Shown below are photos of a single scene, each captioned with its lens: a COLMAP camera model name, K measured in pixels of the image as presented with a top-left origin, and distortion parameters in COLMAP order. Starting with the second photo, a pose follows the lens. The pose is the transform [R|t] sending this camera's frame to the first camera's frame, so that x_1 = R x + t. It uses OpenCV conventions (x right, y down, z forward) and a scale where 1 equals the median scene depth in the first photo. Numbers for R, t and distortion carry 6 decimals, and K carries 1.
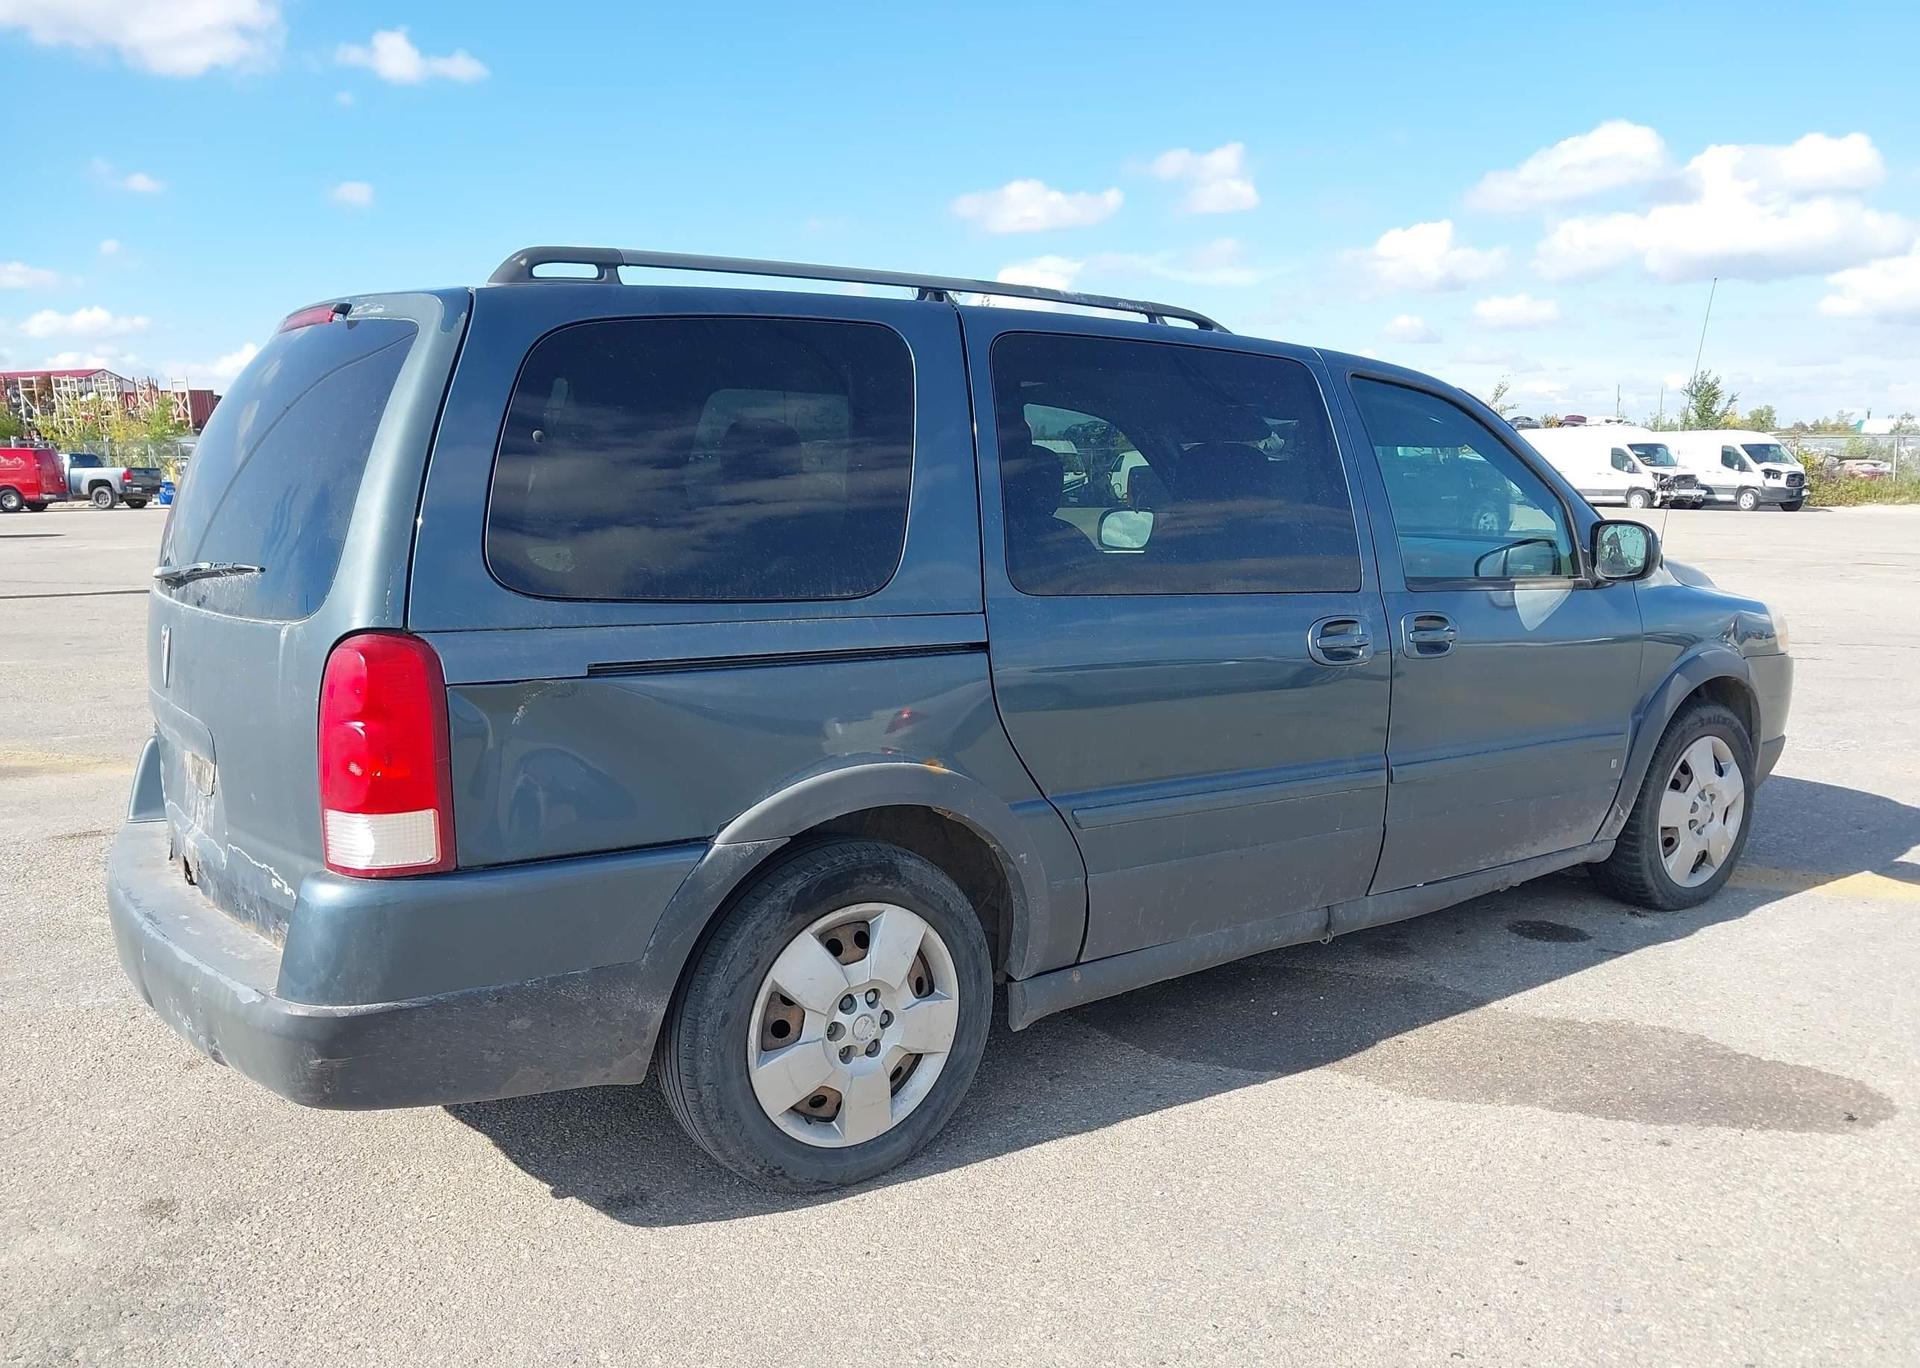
lens RADIAL K [[1508.3, 0, 960.0], [0, 1508.3, 684.0], [0, 0, 1]] dist [0.039582, -0.052982]
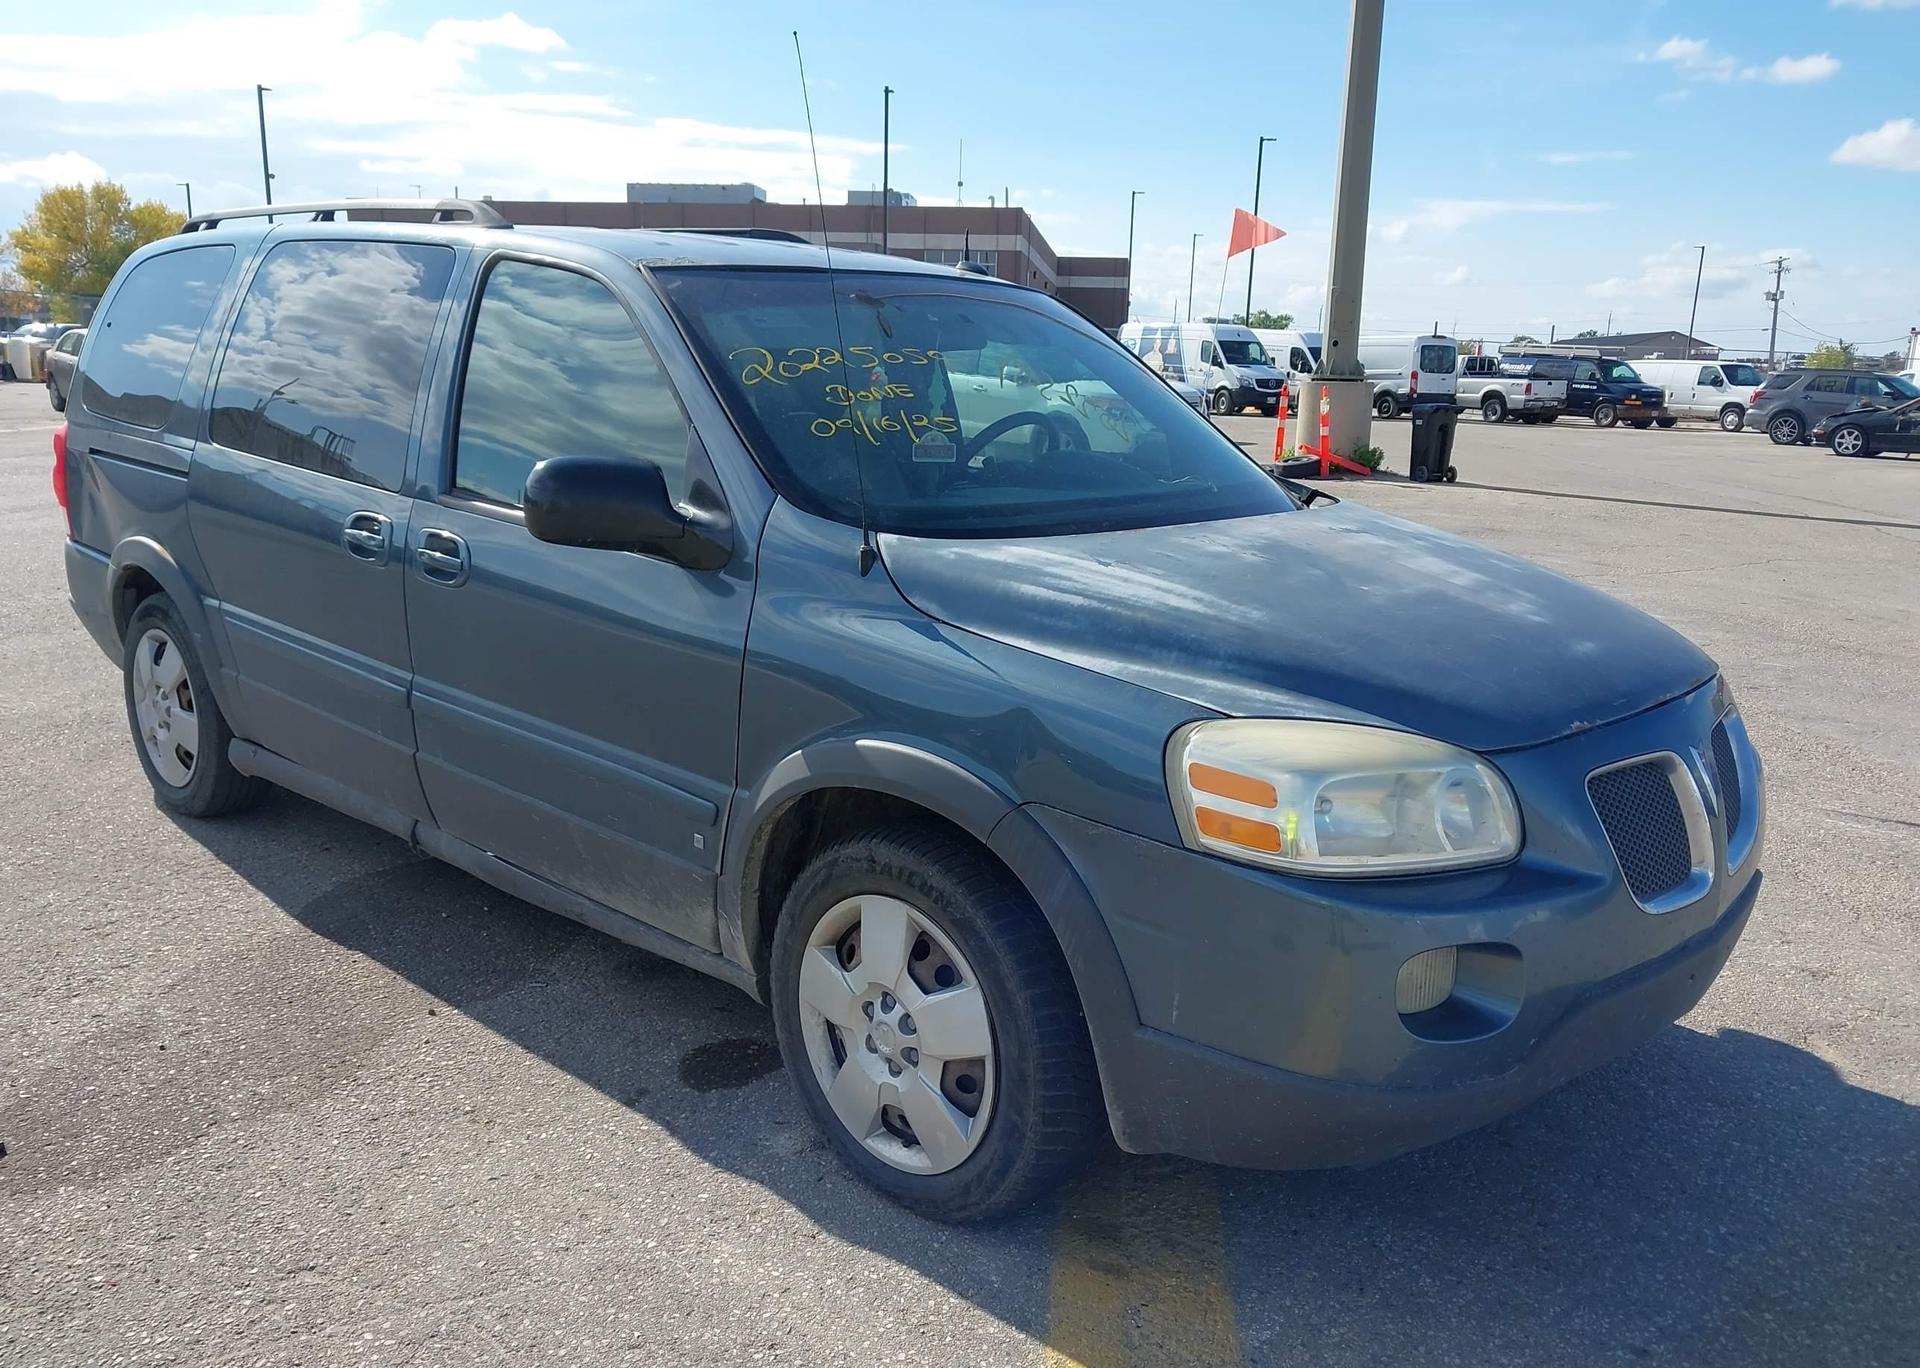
lens RADIAL K [[1519.0, 0, 969.9], [0, 1519.0, 653.6], [0, 0, 1]] dist [0.002452, 0.002913]
pose [[0.205465, 0.197129, -0.958605, 1.593917], [-0.172320, 0.971487, 0.162843, -0.228442], [0.963374, 0.131729, 0.233576, 1.418441]]
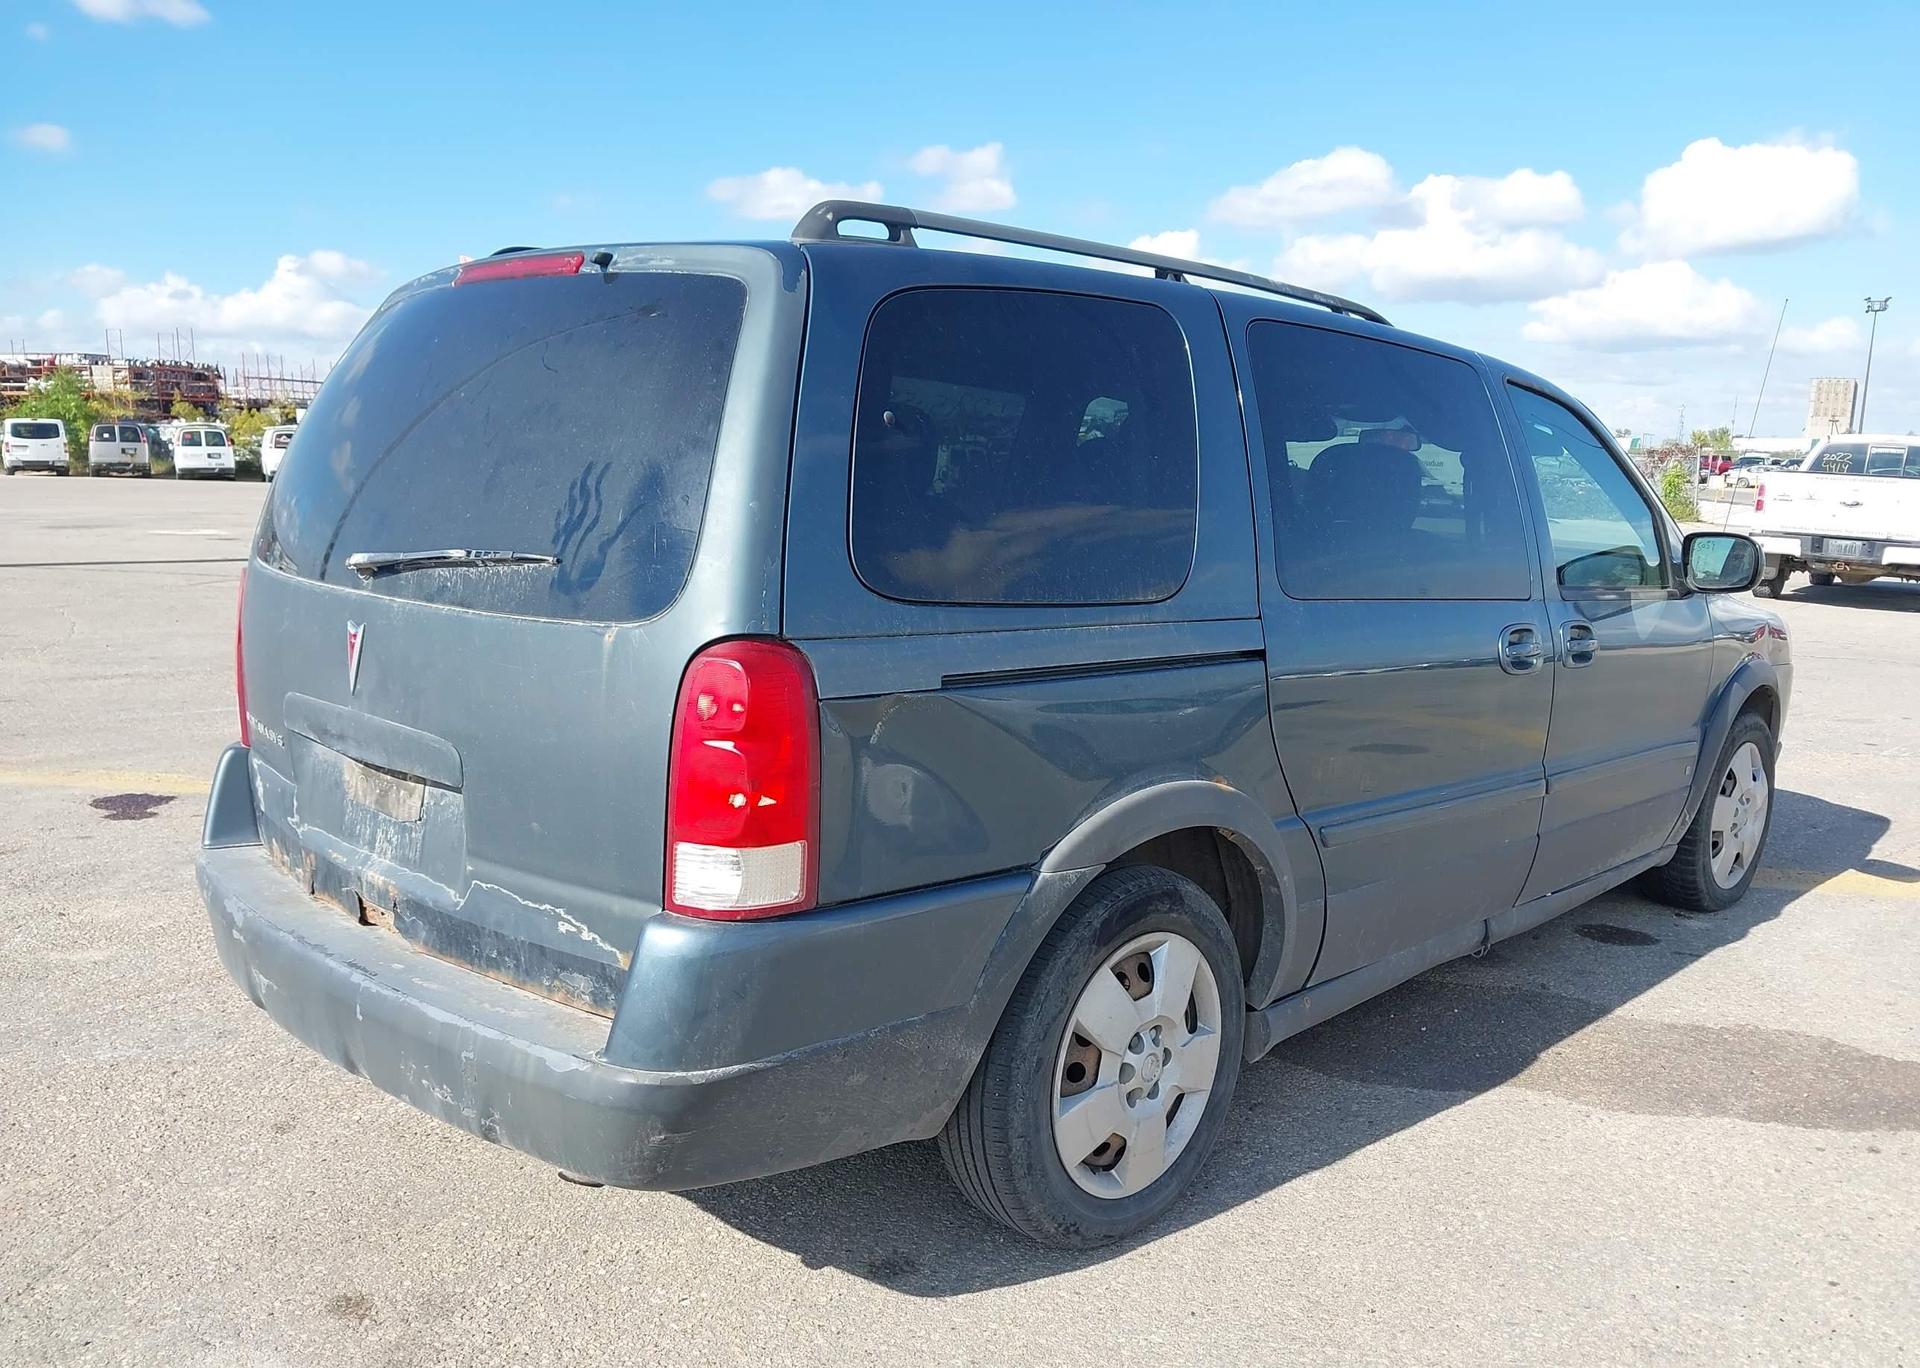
lens RADIAL K [[1526.0, 0, 962.6], [0, 1526.0, 686.3], [0, 0, 1]] dist [0.006926, -0.015811]
pose [[0.986549, 0.004775, 0.163394, -0.325715], [-0.005509, 0.999977, 0.004042, -0.008078], [-0.163371, -0.004887, 0.986553, 0.099963]]
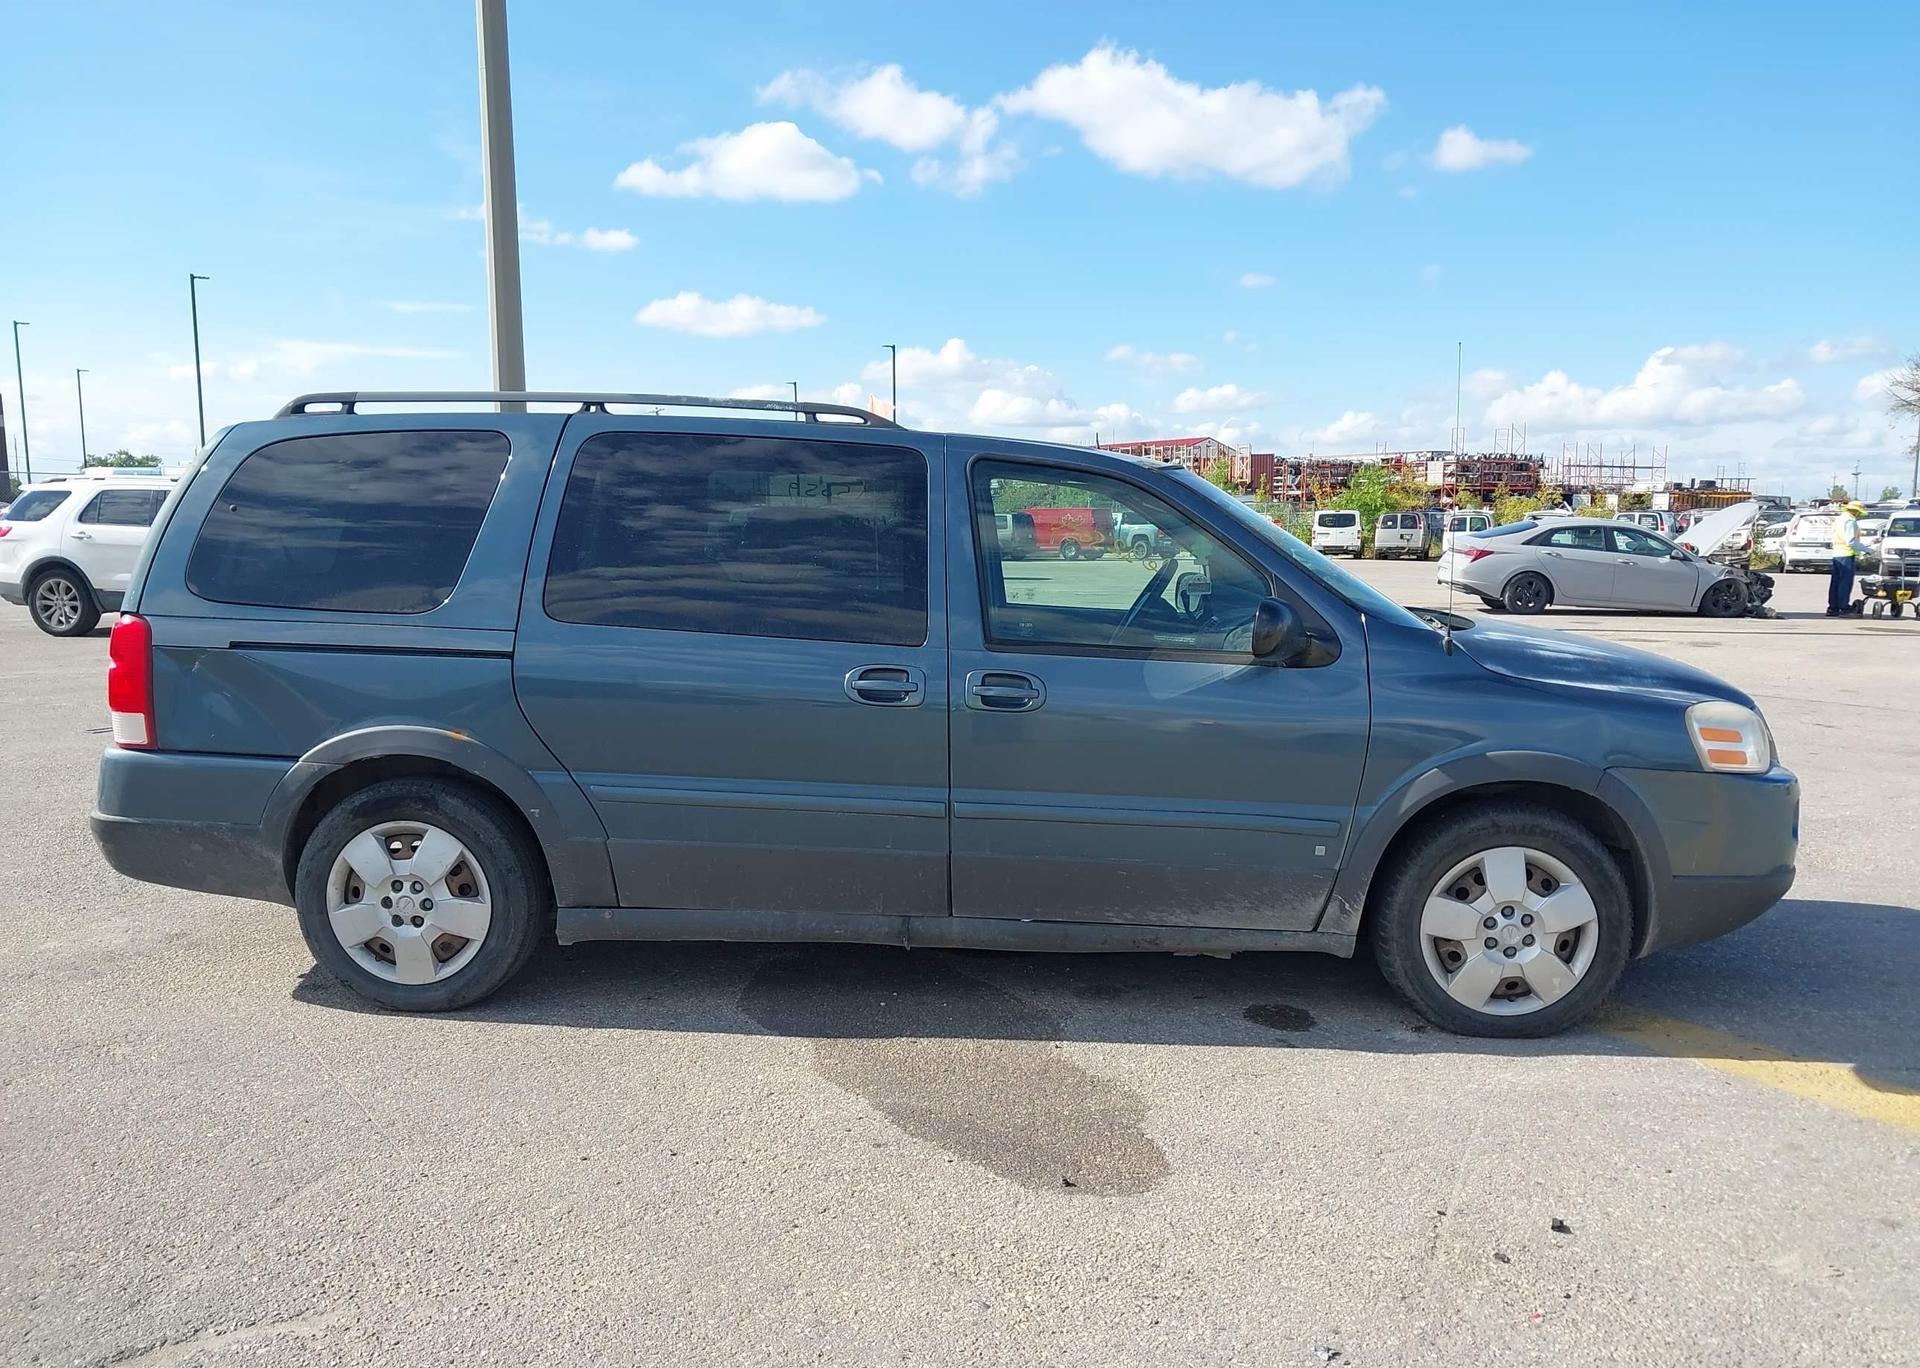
lens RADIAL K [[1527.7, 0, 960.0], [0, 1527.7, 684.0], [0, 0, 1]] dist [0.002727, -0.007075]
pose [[0.778615, 0.077945, -0.622642, 1.262159], [-0.102668, 0.994708, -0.003865, -0.037830], [0.619045, 0.066934, 0.782498, 0.145533]]
